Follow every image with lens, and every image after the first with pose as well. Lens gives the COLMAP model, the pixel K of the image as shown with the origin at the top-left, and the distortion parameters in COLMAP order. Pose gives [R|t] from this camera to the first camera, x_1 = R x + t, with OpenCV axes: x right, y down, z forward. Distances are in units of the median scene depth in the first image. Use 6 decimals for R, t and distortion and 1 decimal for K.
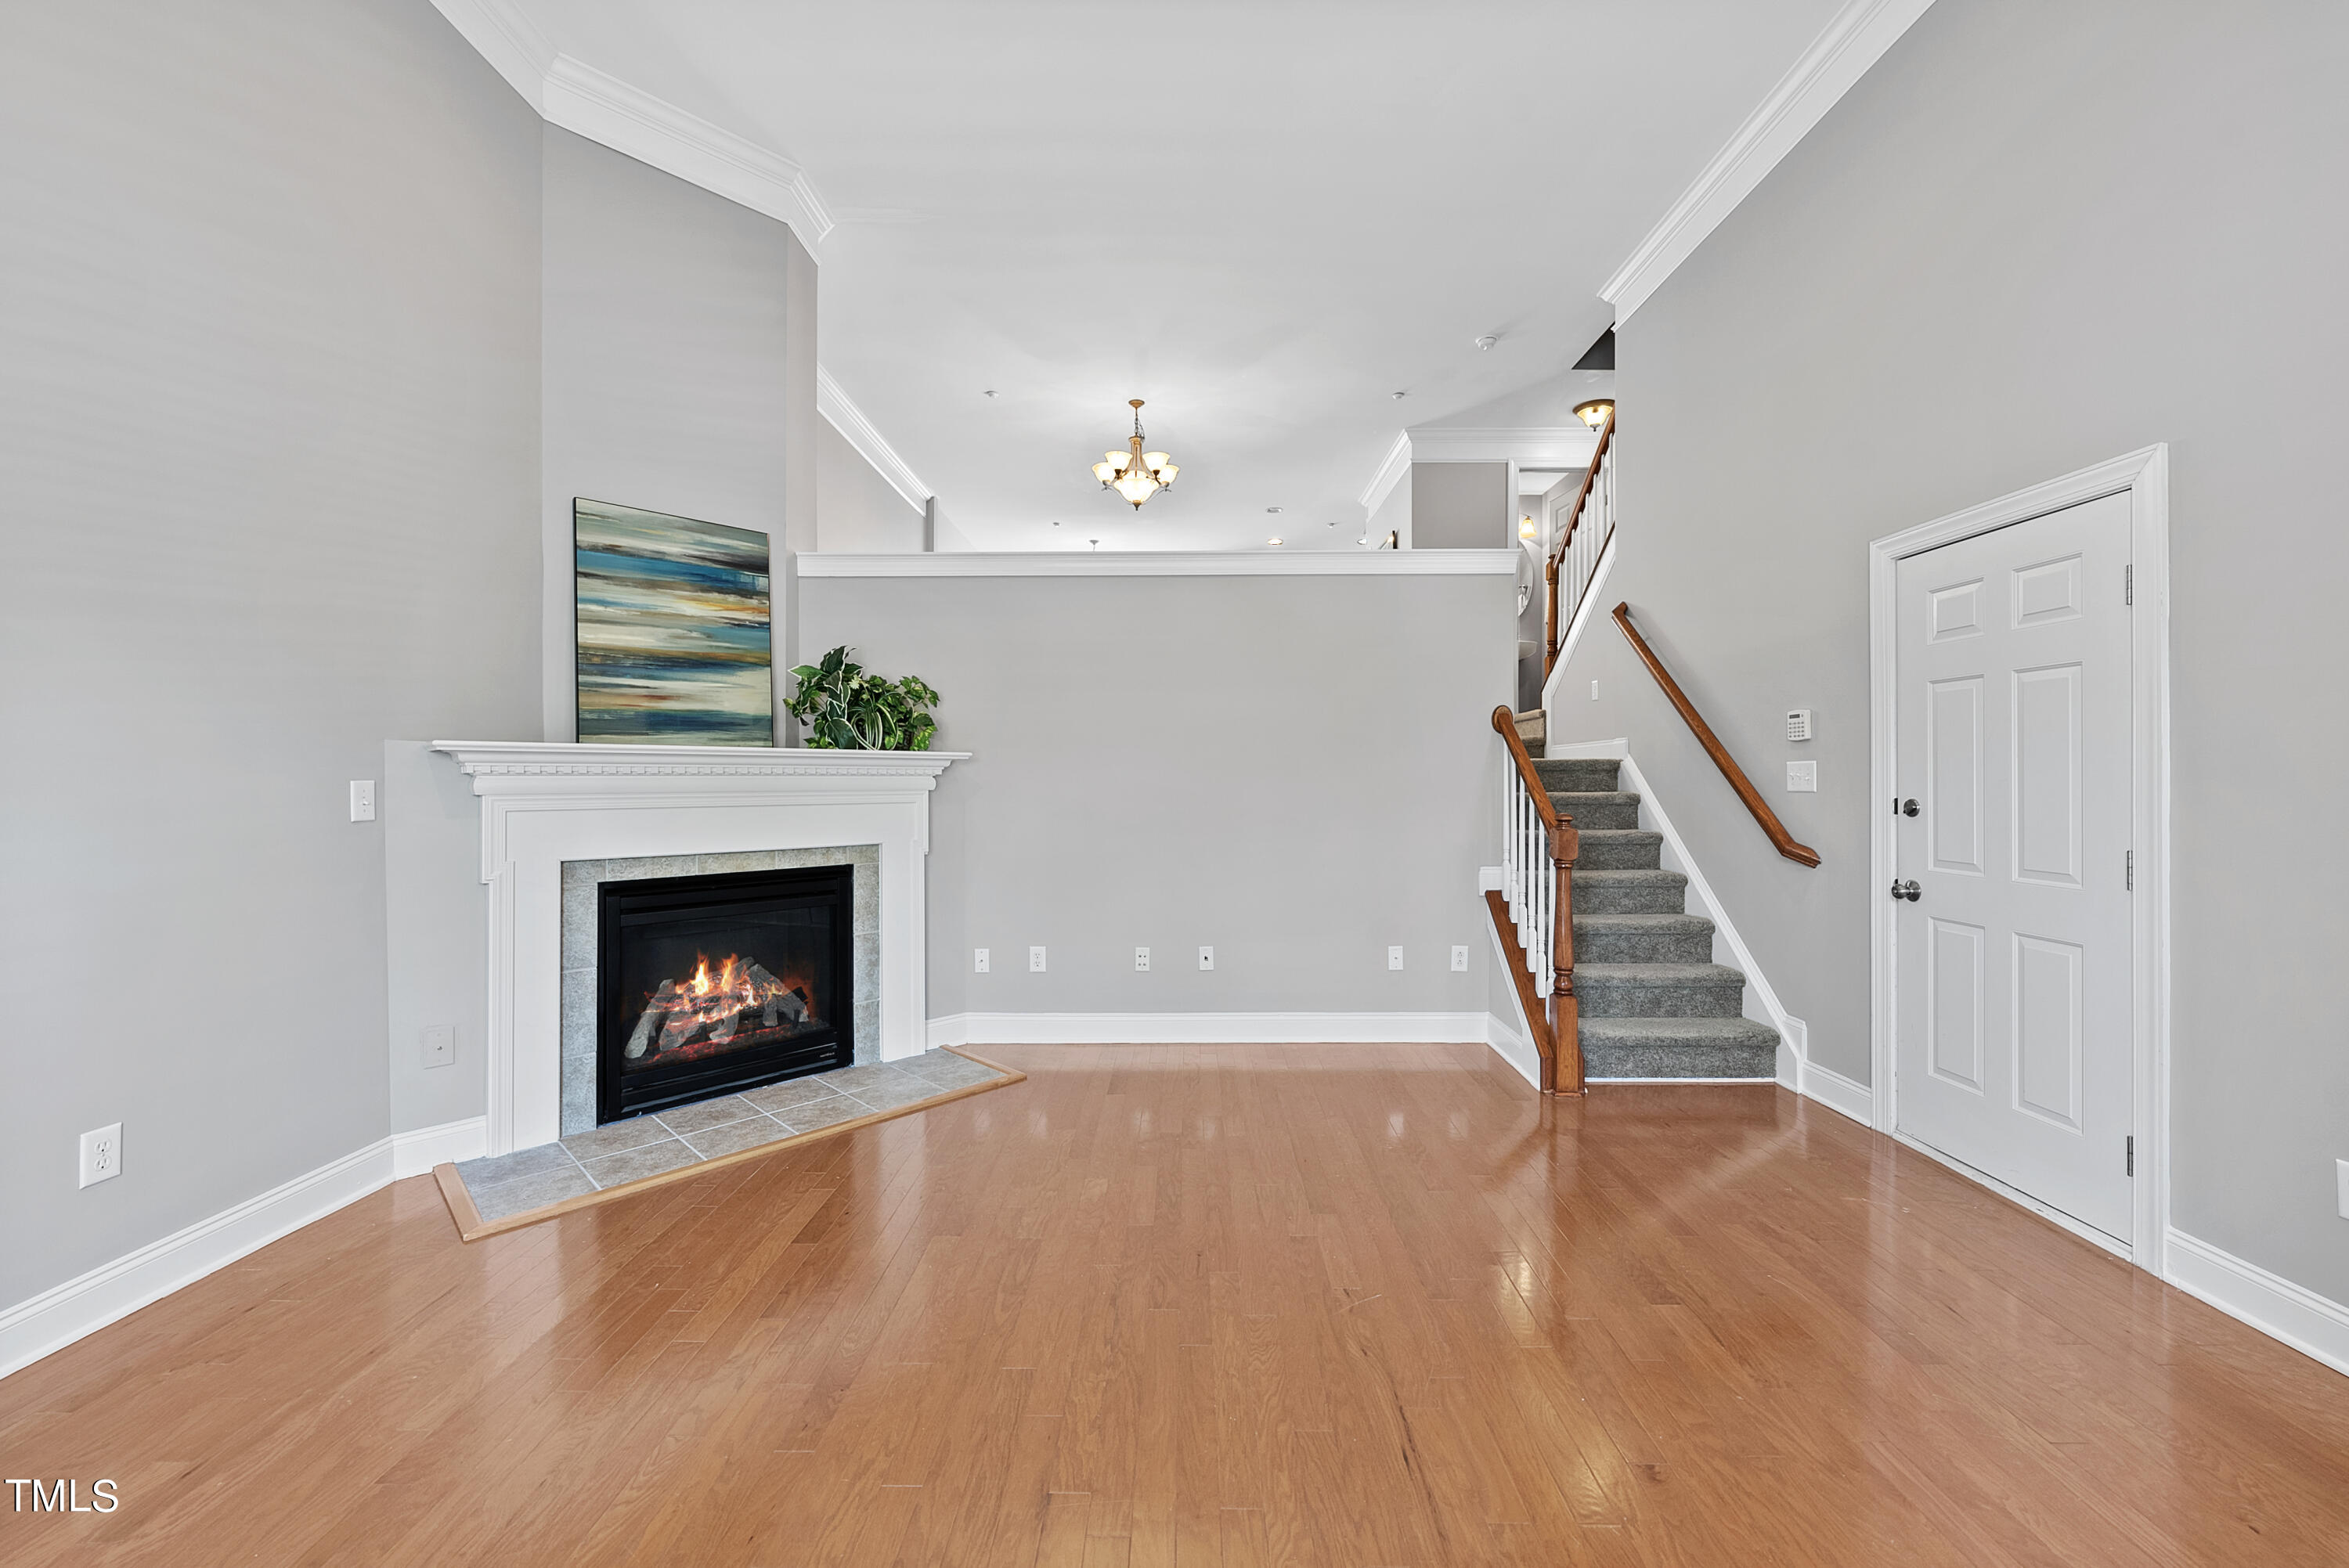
lens RADIAL K [[915.8, 0, 1182.0], [0, 915.8, 785.9], [0, 0, 1]] dist [-0.004475, 0.001118]
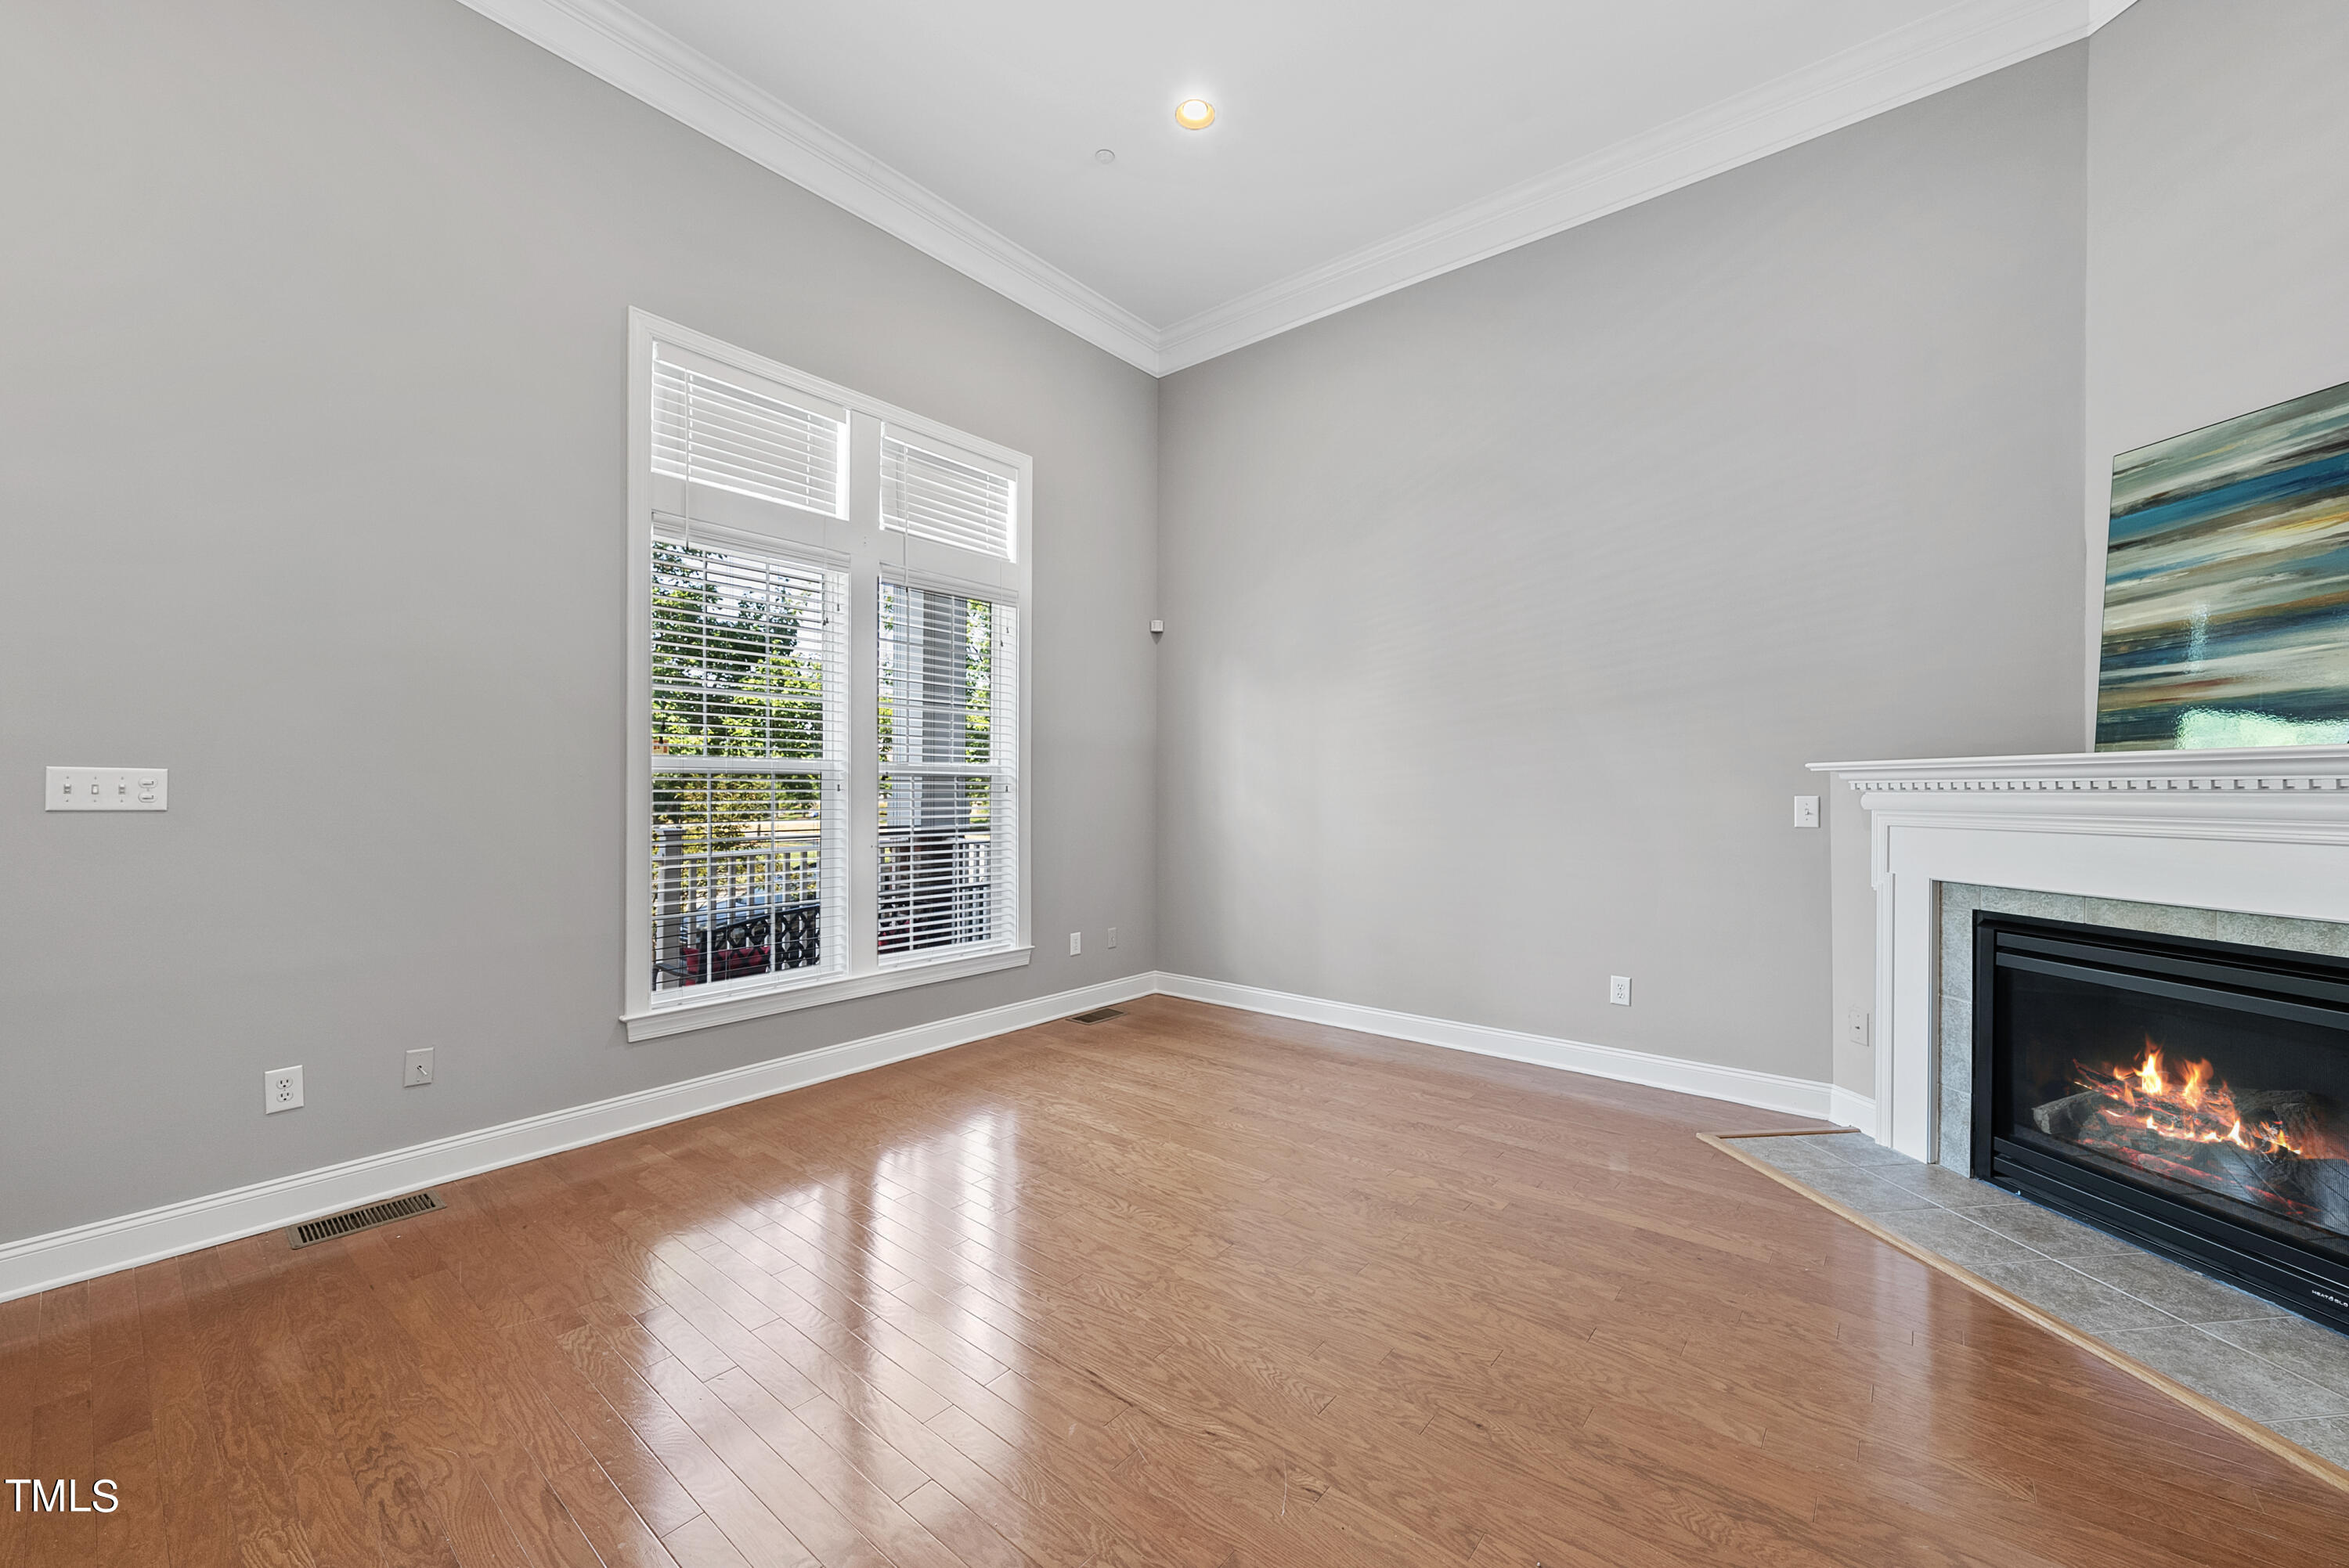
lens RADIAL K [[915.8, 0, 1177.6], [0, 915.8, 800.7], [0, 0, 1]] dist [-0.004475, 0.001118]
pose [[-0.633876, 0.008595, -0.773387, 0.510219], [-0.006391, 0.999846, 0.016351, -0.011480], [0.773408, 0.015307, -0.633724, 0.859473]]
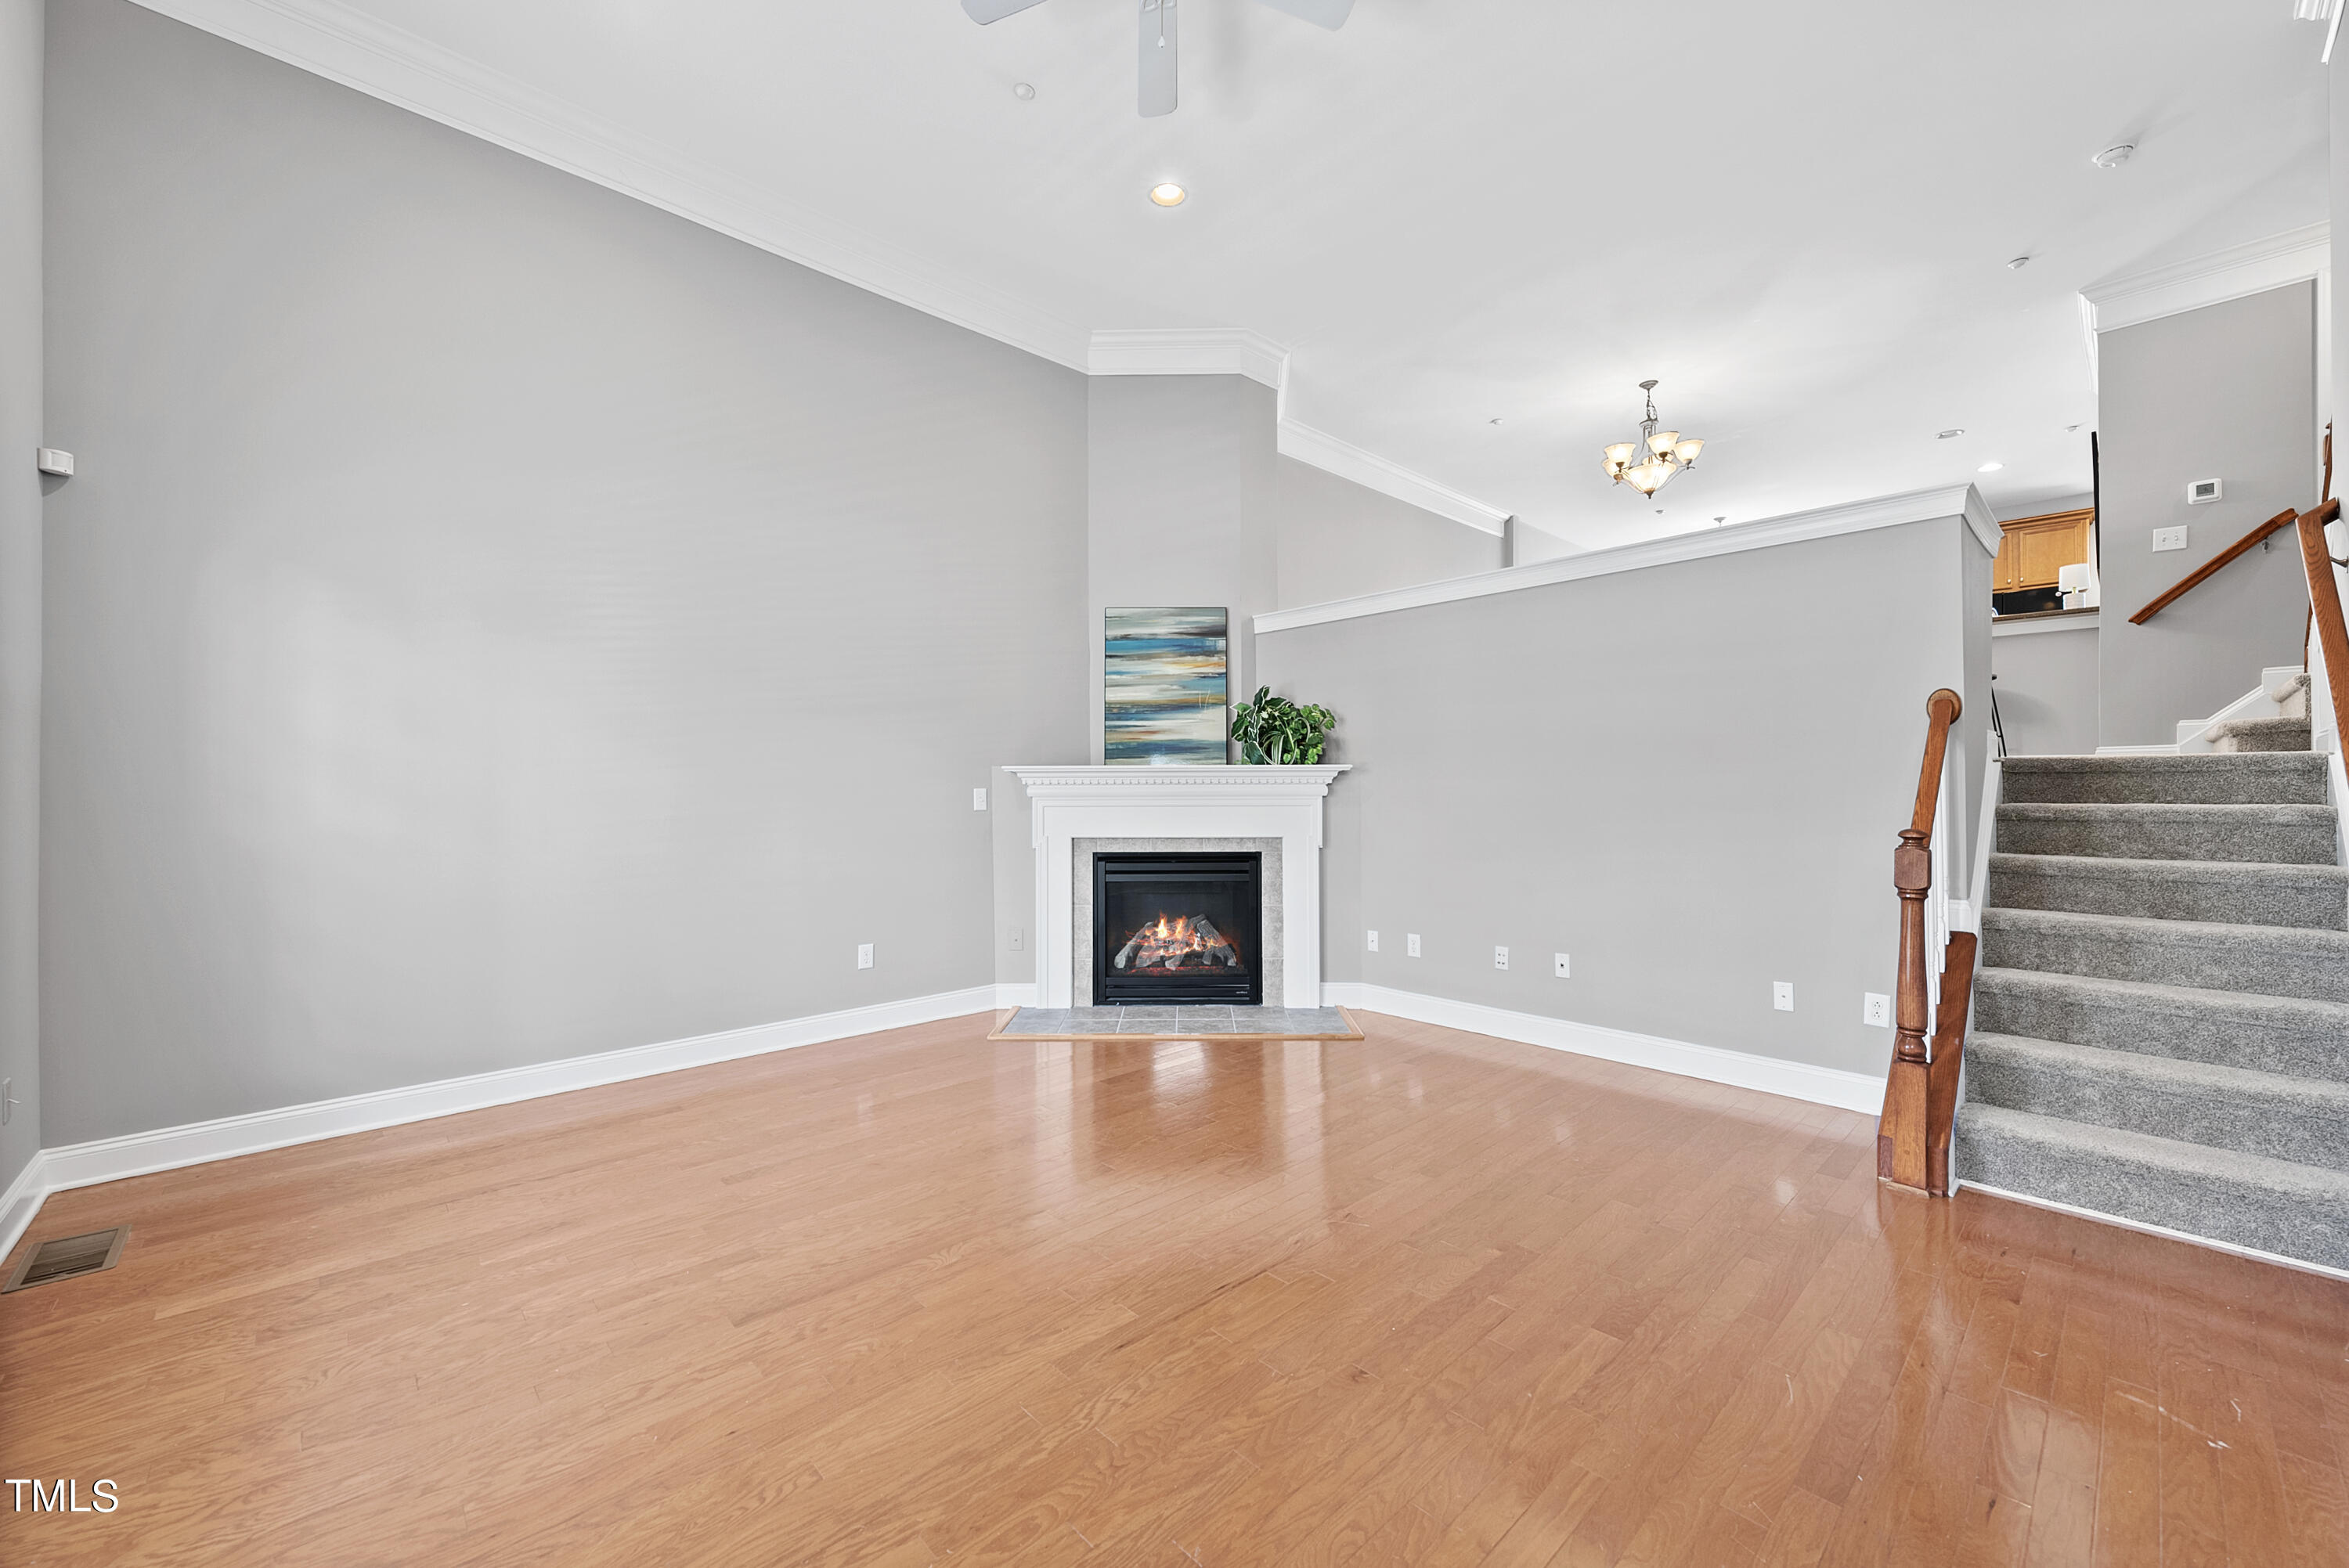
lens RADIAL K [[915.8, 0, 1173.5], [0, 915.8, 792.1], [0, 0, 1]] dist [-0.004475, 0.001118]
pose [[0.686151, 0.002346, -0.727455, 0.553840], [-0.002039, 0.999997, 0.001302, -0.001784], [0.727456, 0.000590, 0.686154, 0.005258]]
